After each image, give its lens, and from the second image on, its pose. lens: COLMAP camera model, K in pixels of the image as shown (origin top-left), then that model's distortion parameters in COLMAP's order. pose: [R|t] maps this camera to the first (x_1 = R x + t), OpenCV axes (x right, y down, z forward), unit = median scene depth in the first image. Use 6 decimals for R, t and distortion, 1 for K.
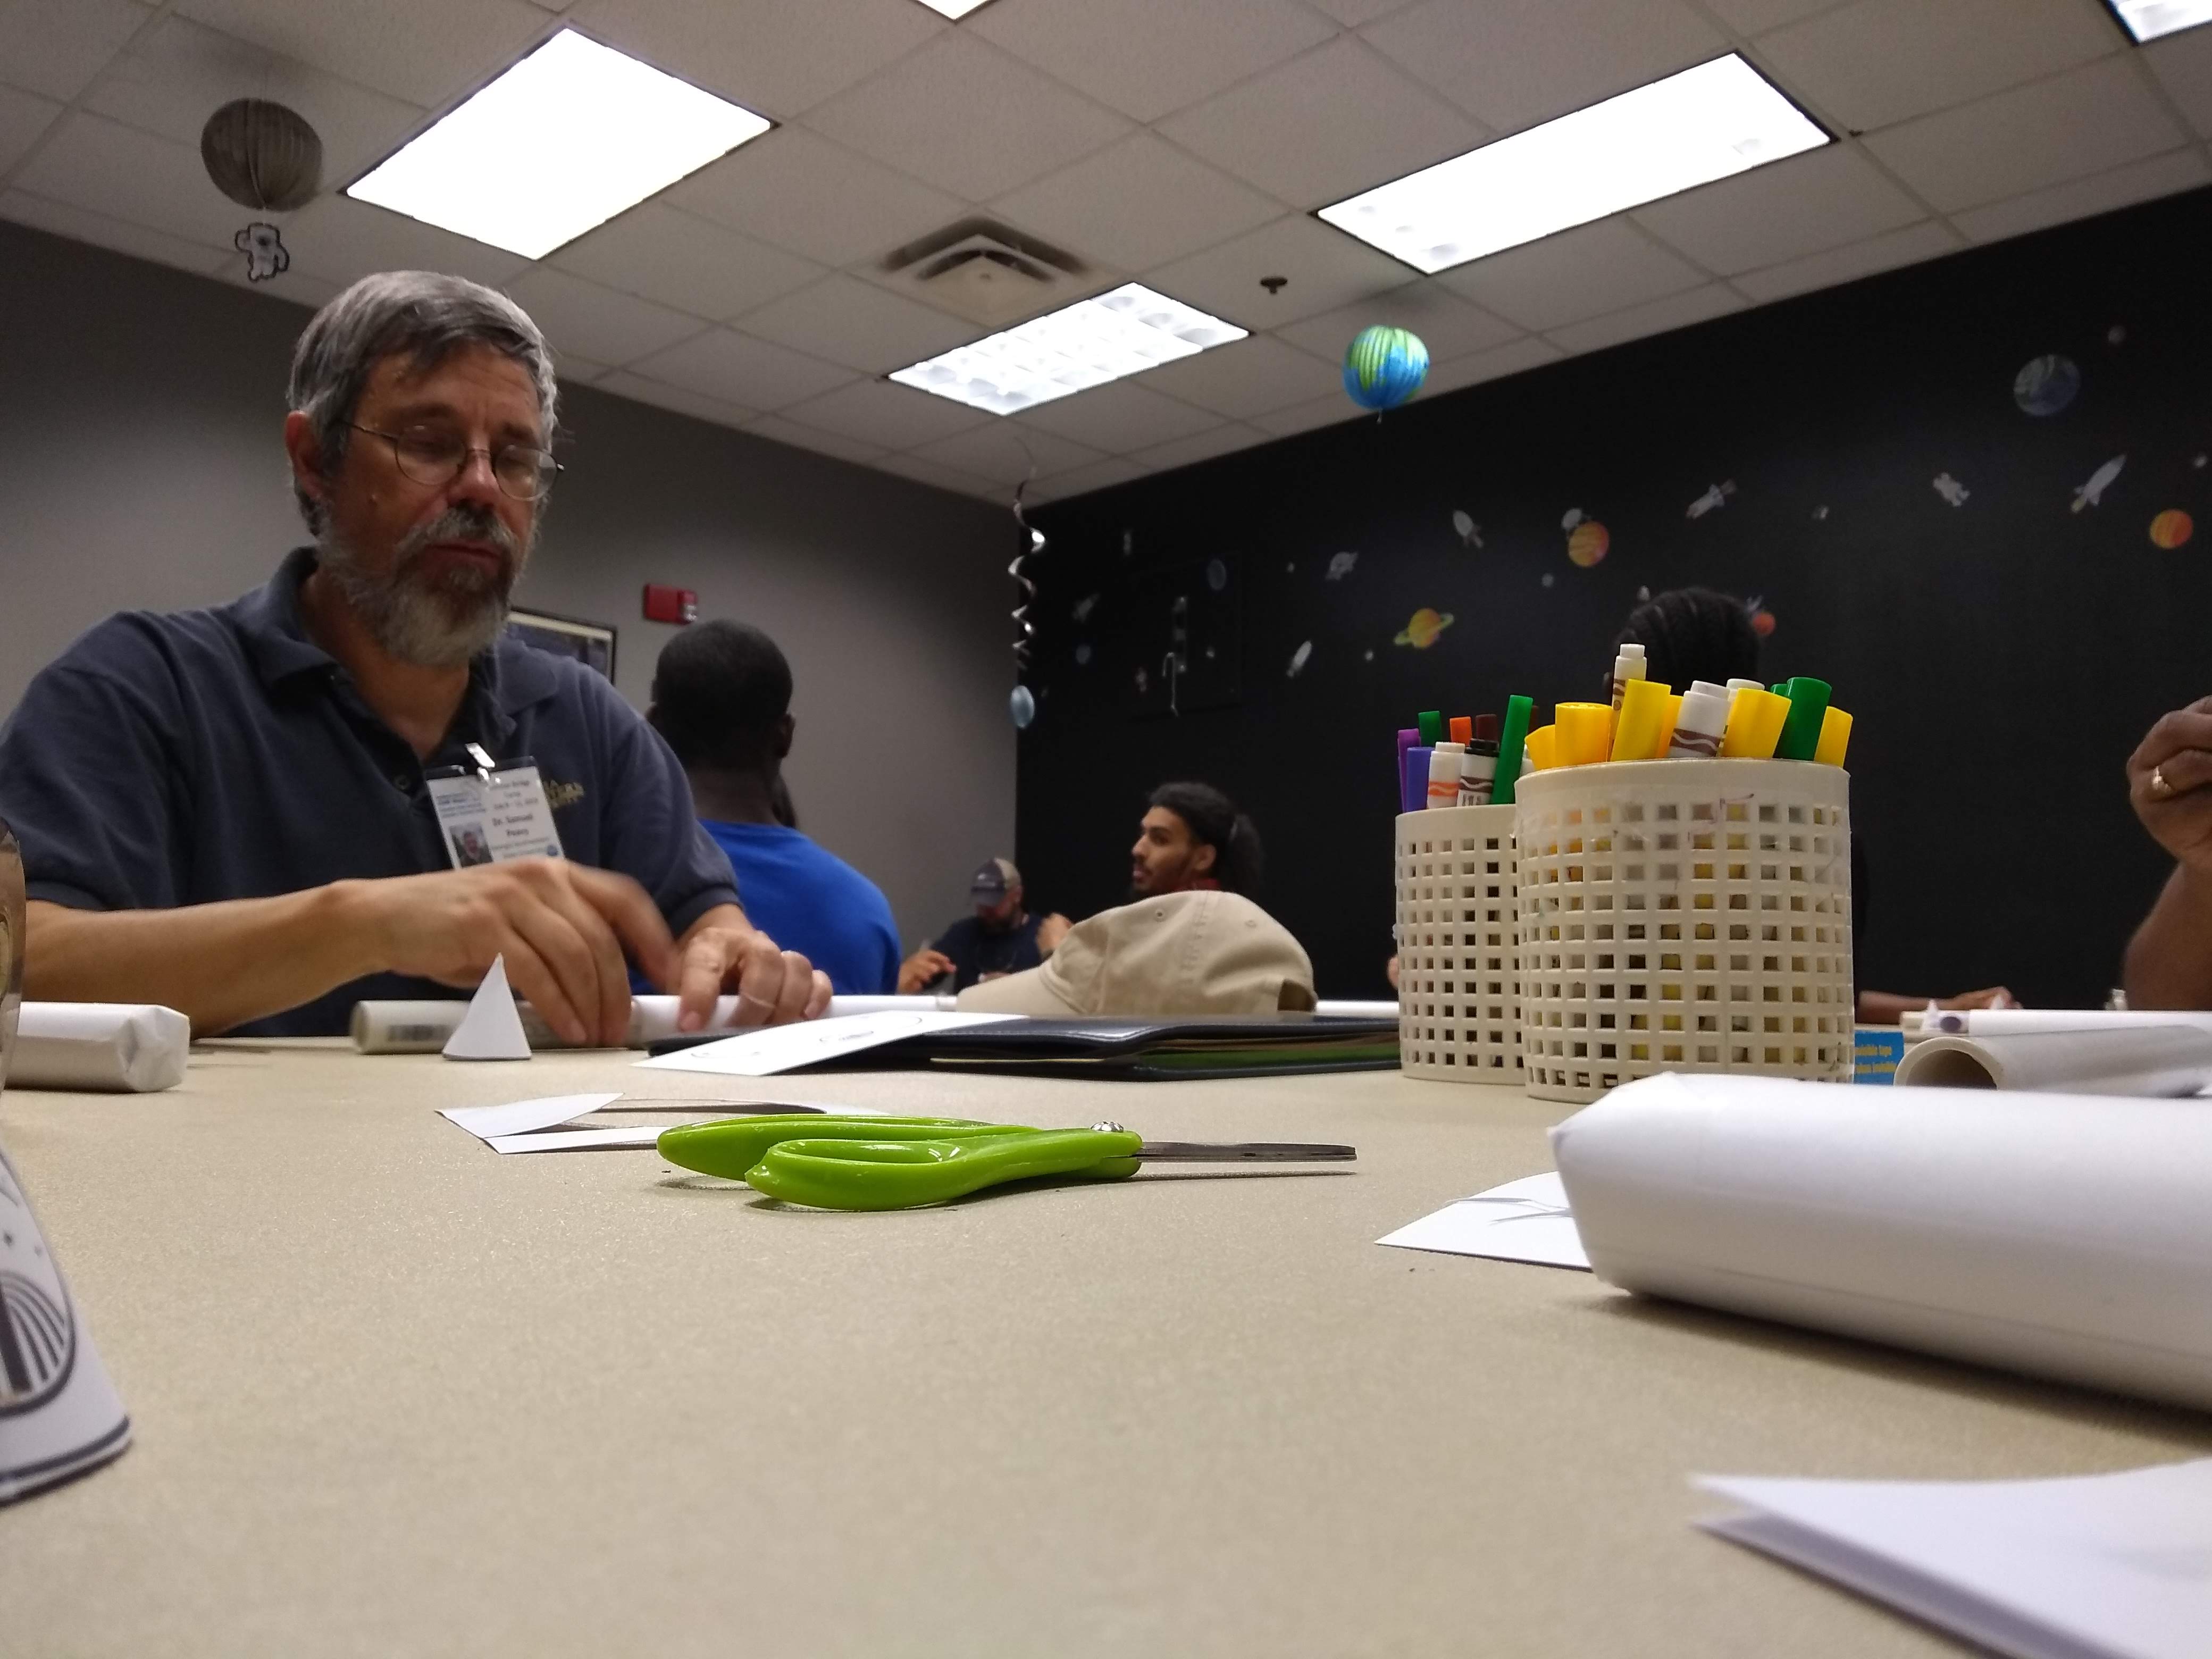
lens RADIAL K [[1701.5, 0, 1095.7], [0, 1701.5, 826.4], [0, 0, 1]] dist [0.064927, -0.127750]
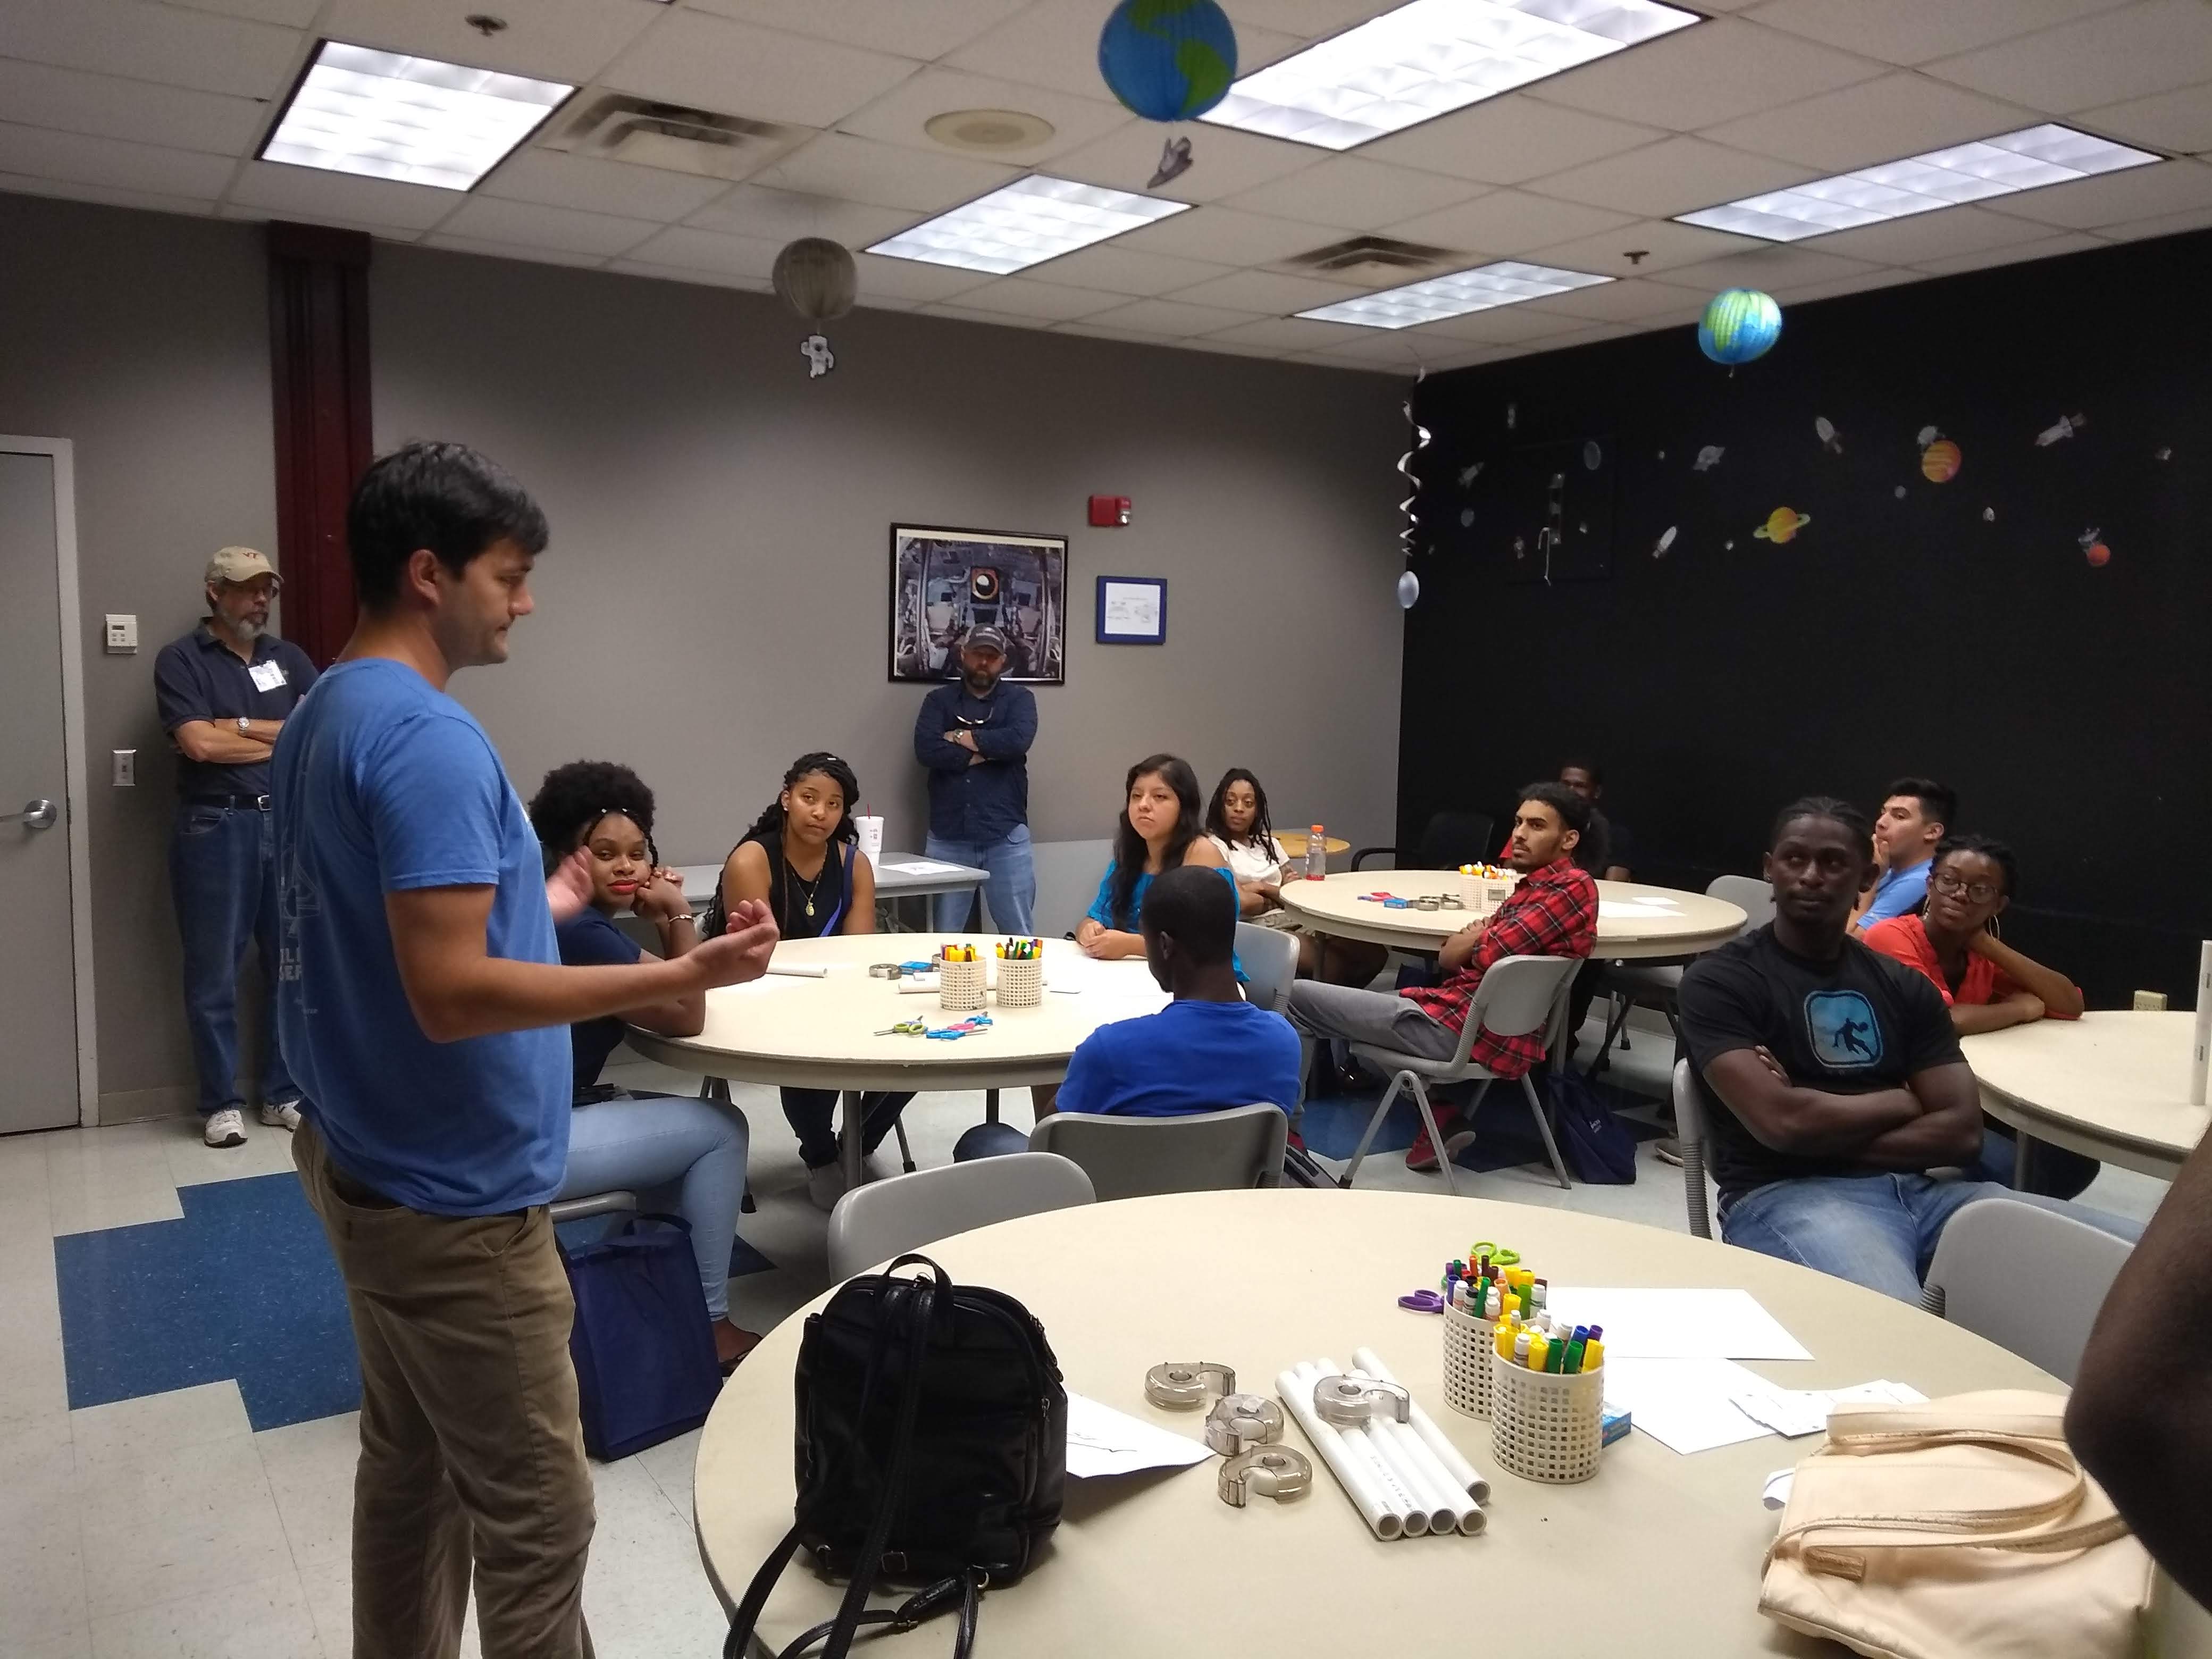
lens RADIAL K [[1708.5, 0, 1098.8], [0, 1708.5, 829.8], [0, 0, 1]] dist [0.089157, -0.109101]
pose [[0.972183, 0.025369, -0.232847, 0.026058], [0.020806, 0.980834, 0.193733, -0.128385], [0.233299, -0.193189, 0.953021, -0.169922]]
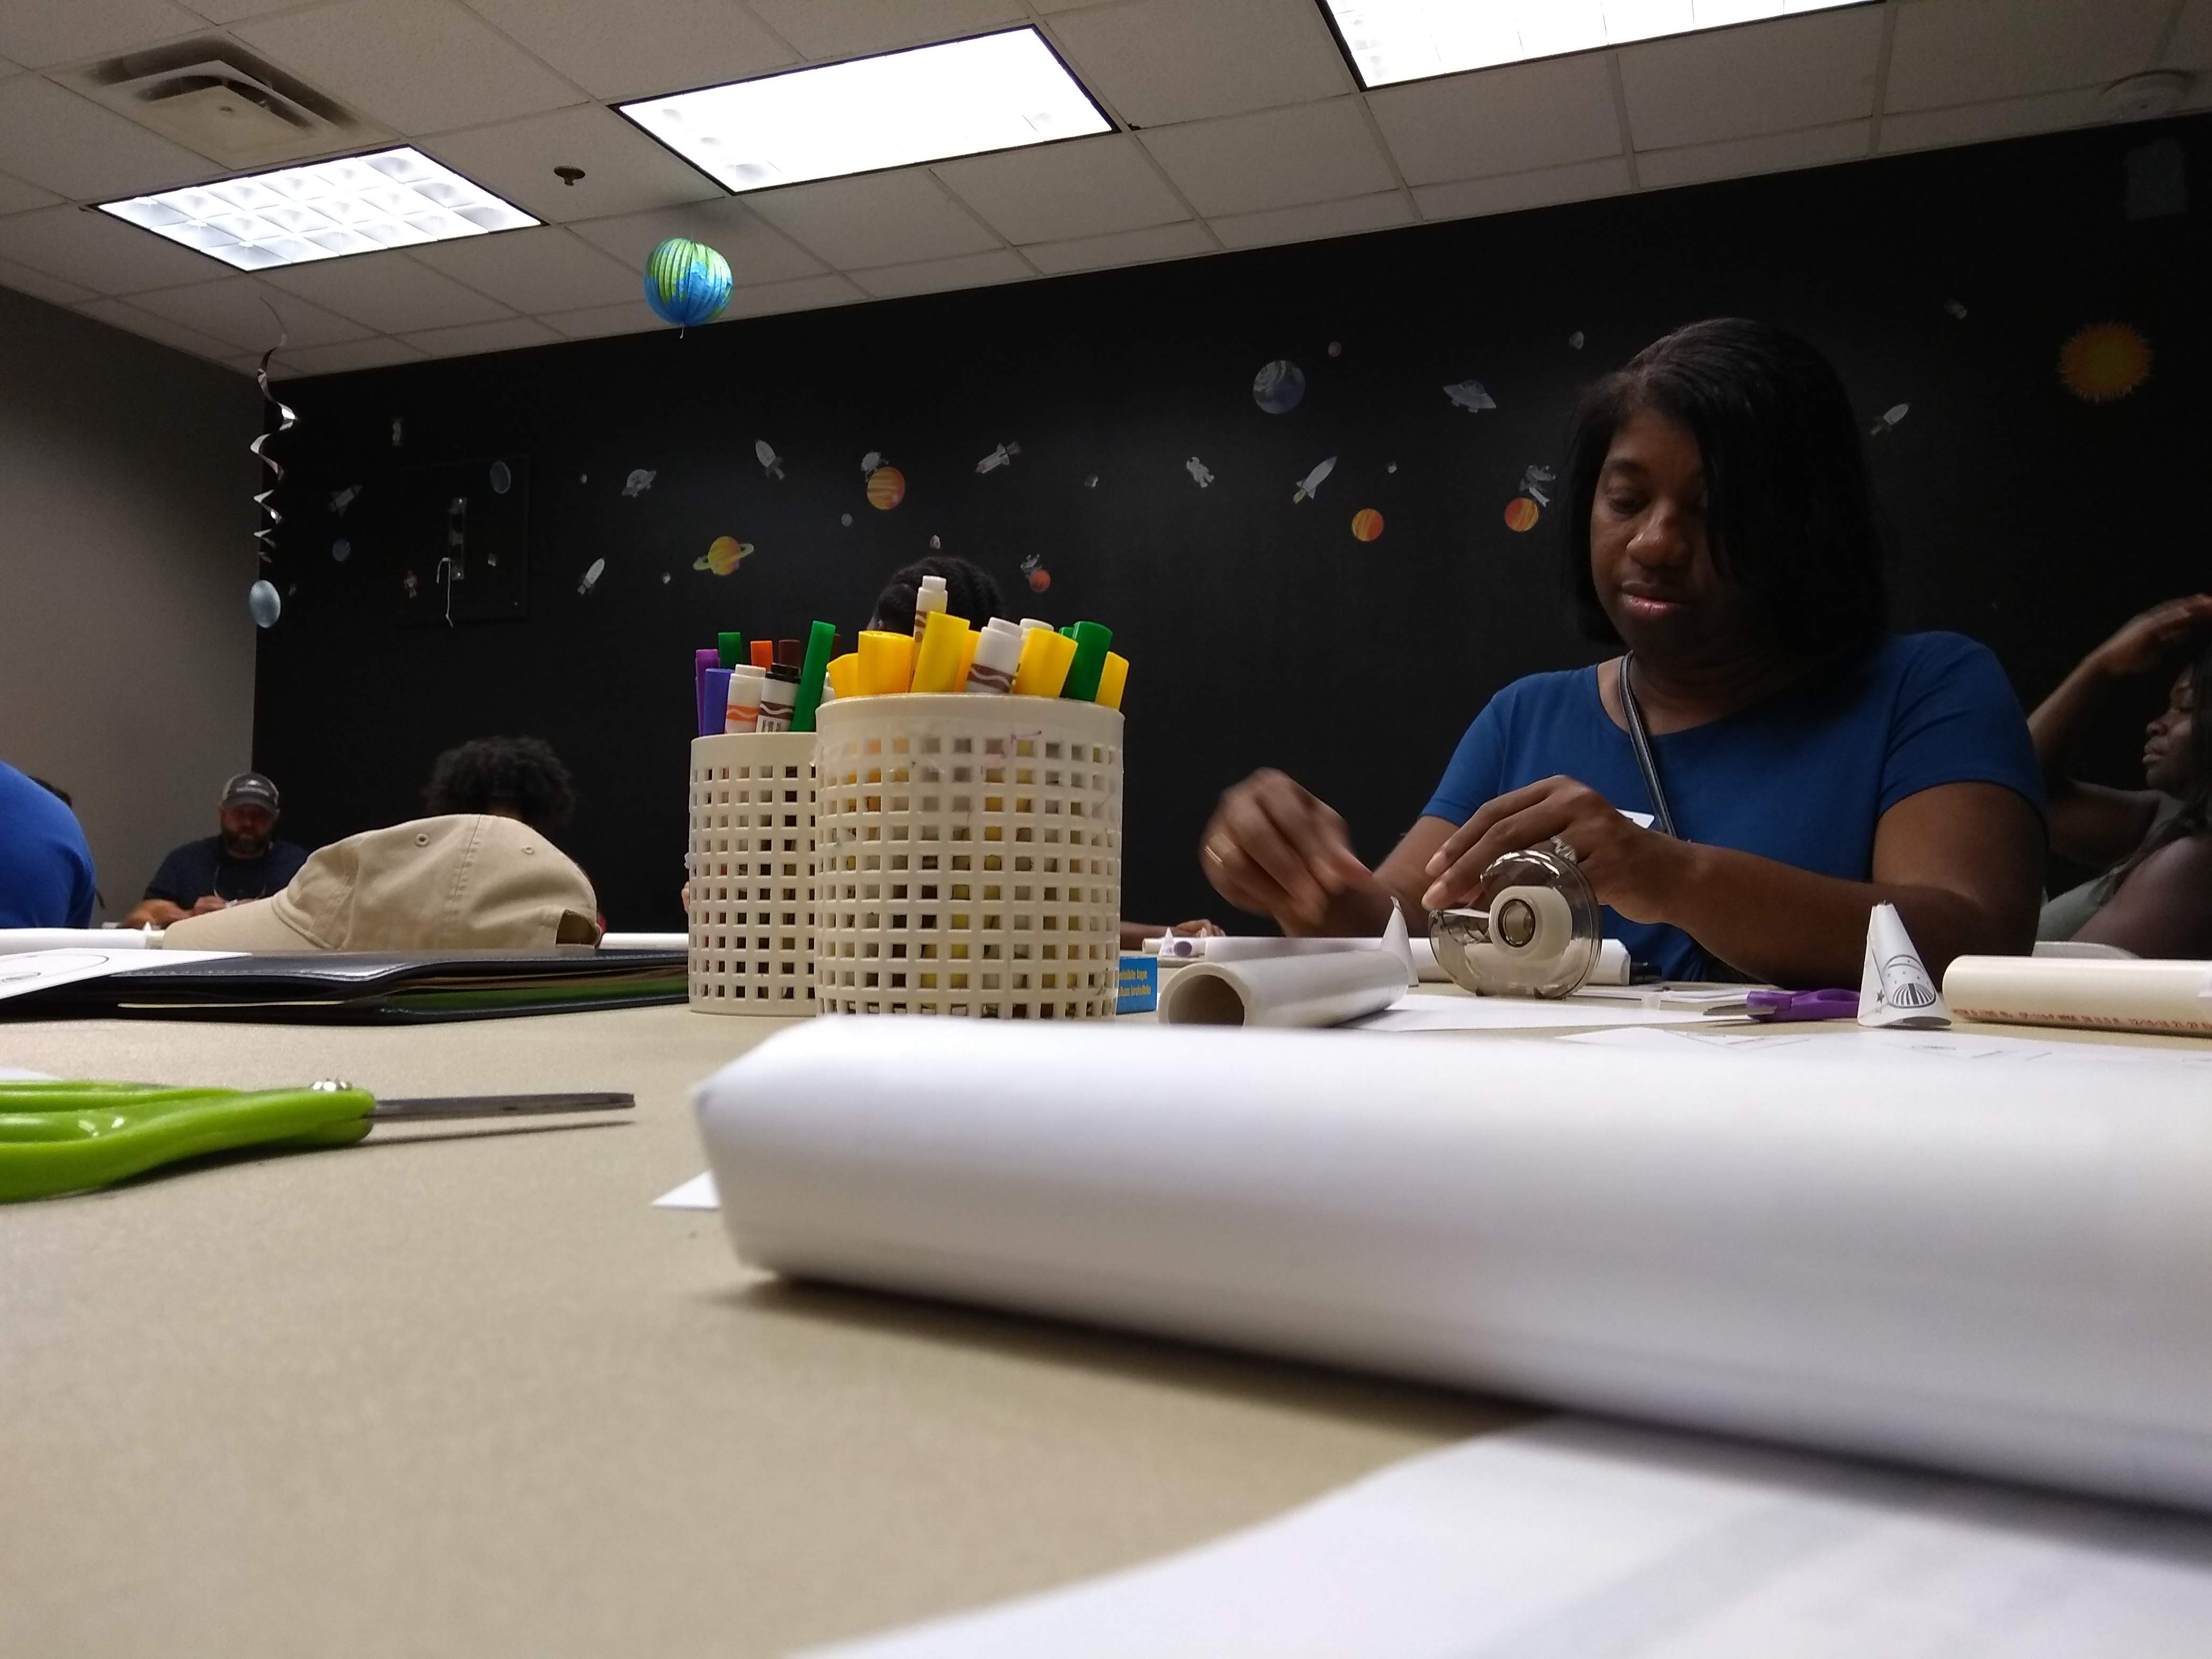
lens RADIAL K [[1765.7, 0, 1096.7], [0, 1765.7, 826.3], [0, 0, 1]] dist [0.102311, -0.139518]
pose [[0.921048, 0.019036, 0.388984, -0.005008], [-0.035456, 0.998755, 0.035078, -0.003087], [-0.387832, -0.046100, 0.920577, -0.032294]]
